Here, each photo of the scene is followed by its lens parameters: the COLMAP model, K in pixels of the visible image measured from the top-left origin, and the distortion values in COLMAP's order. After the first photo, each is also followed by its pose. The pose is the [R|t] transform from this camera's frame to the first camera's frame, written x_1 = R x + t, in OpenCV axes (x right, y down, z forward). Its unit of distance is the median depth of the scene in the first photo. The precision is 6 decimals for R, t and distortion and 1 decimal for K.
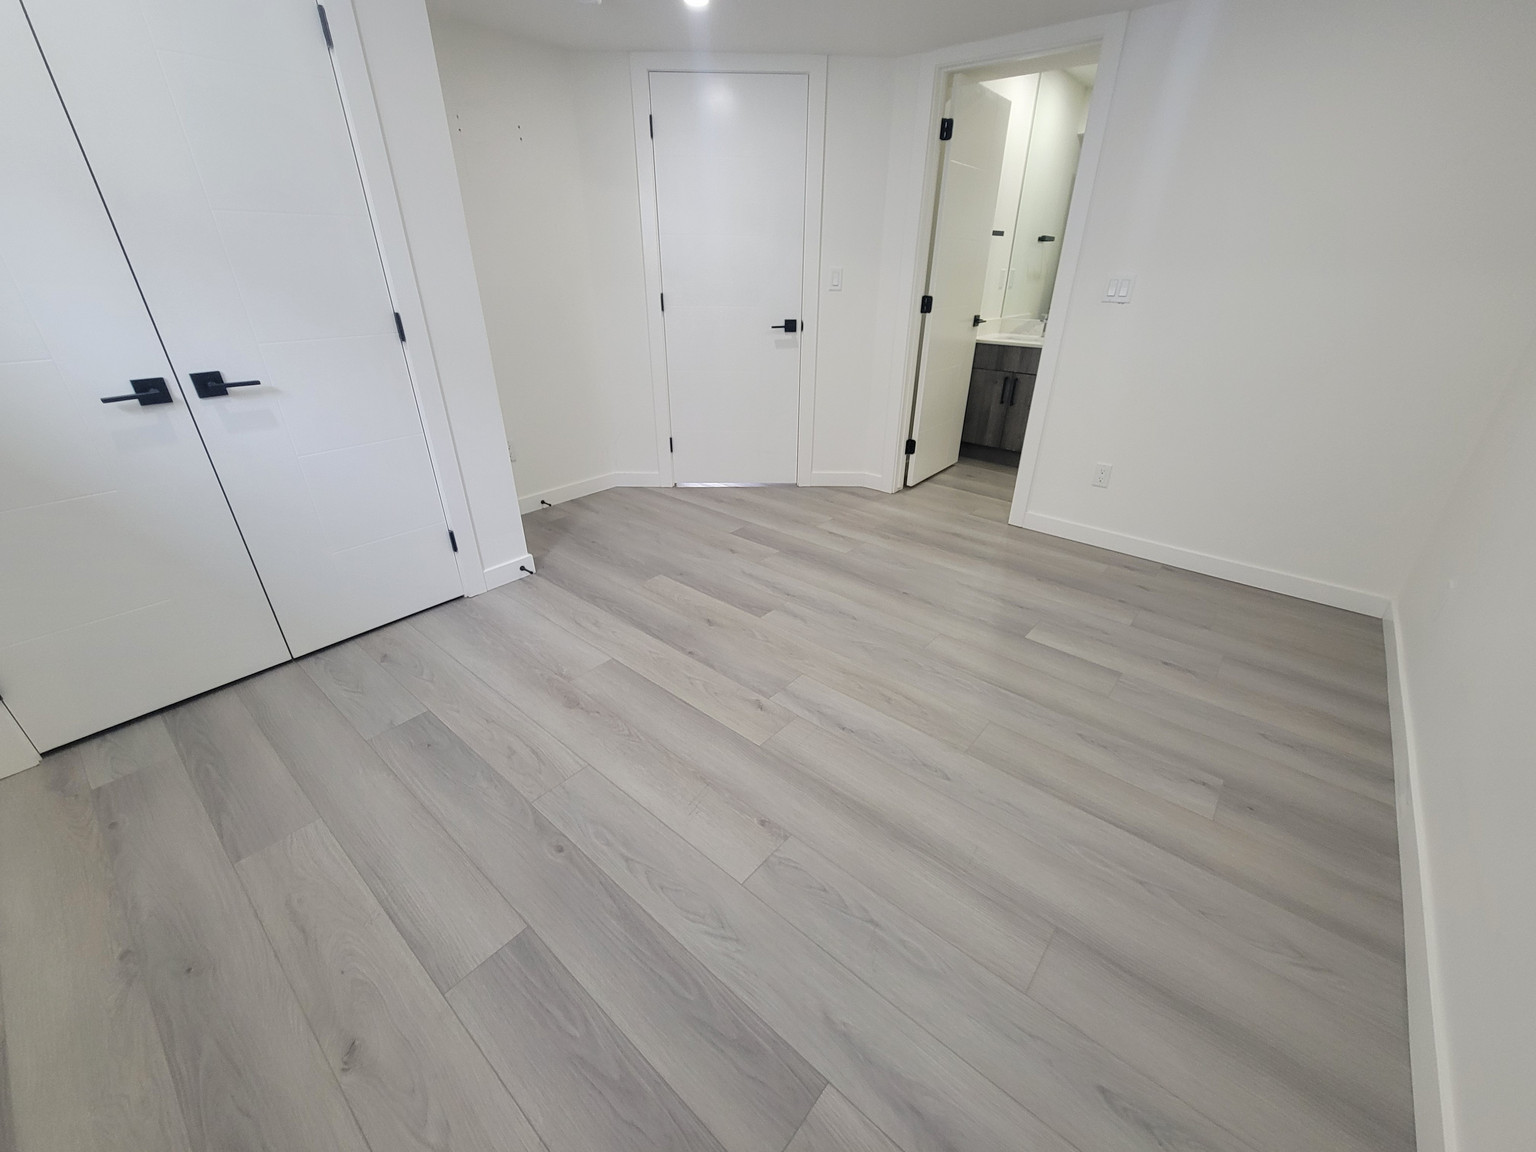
lens RADIAL K [[626.6, 0, 768.0], [0, 626.6, 576.0], [0, 0, 1]] dist [0.010182, 0.000113]
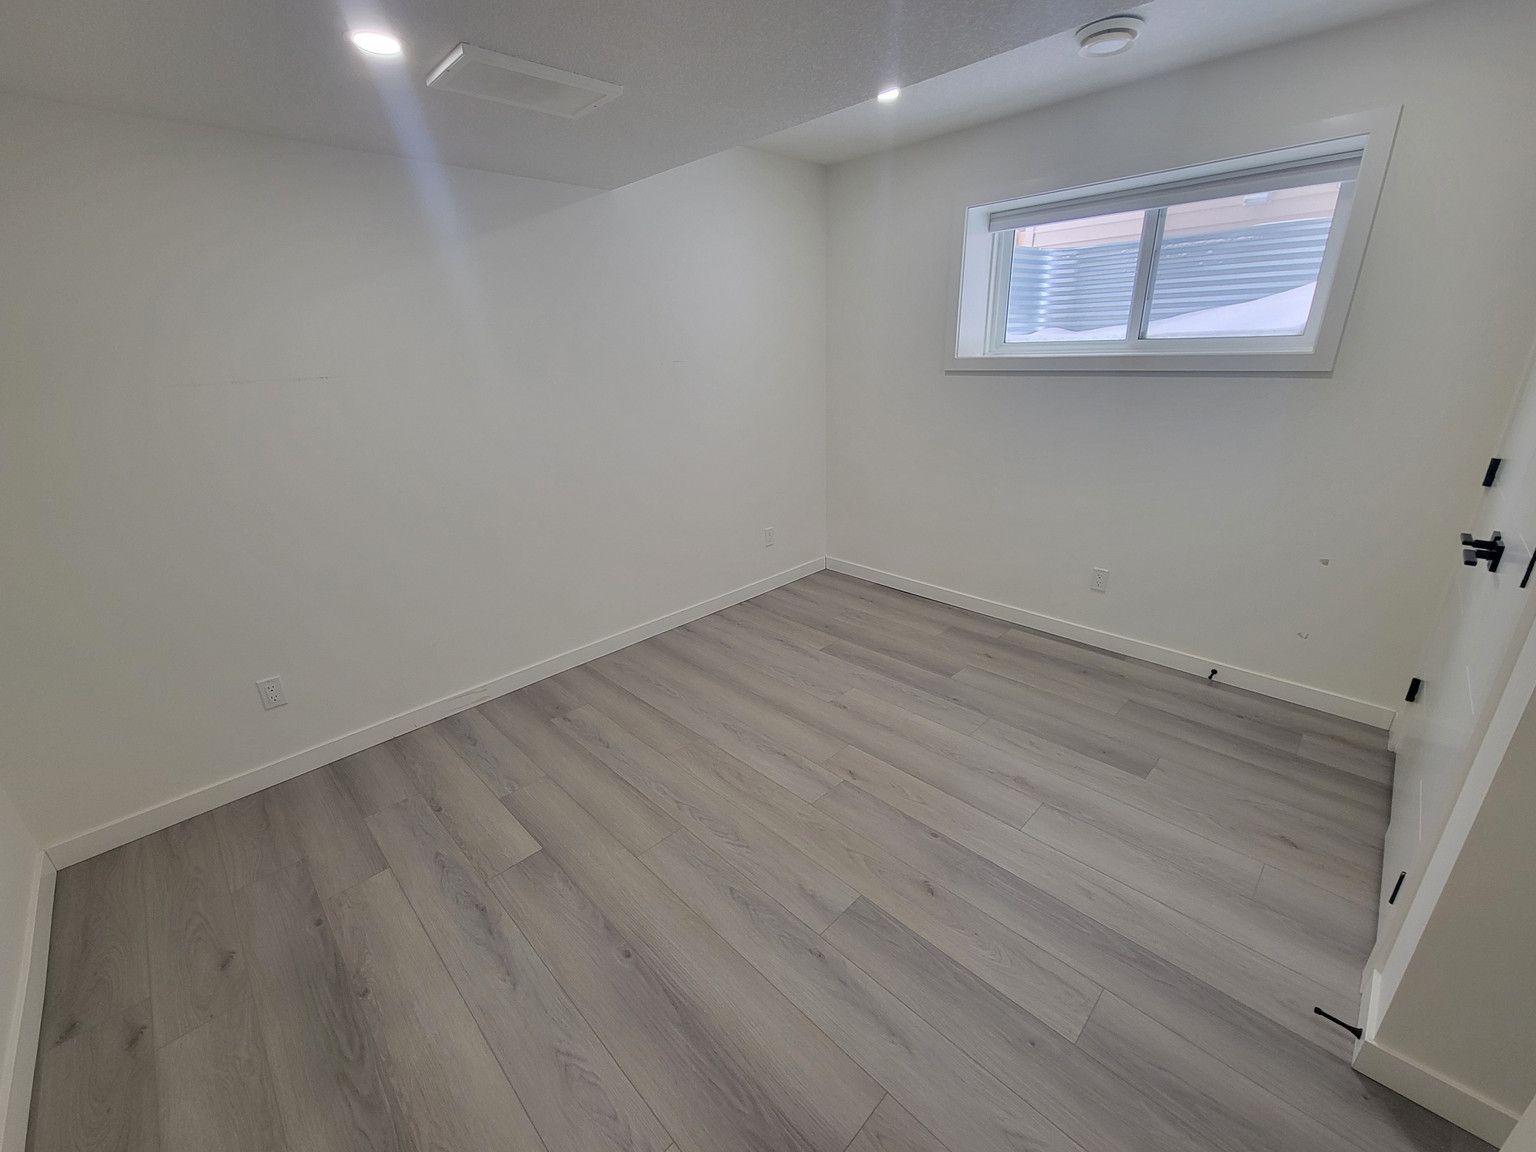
lens RADIAL K [[626.6, 0, 768.0], [0, 626.6, 576.0], [0, 0, 1]] dist [0.010182, 0.000113]
pose [[-0.996145, -0.010981, 0.087037, 0.042497], [0.056056, 0.683492, 0.727803, -0.853098], [-0.067481, 0.729876, -0.680241, 1.463940]]
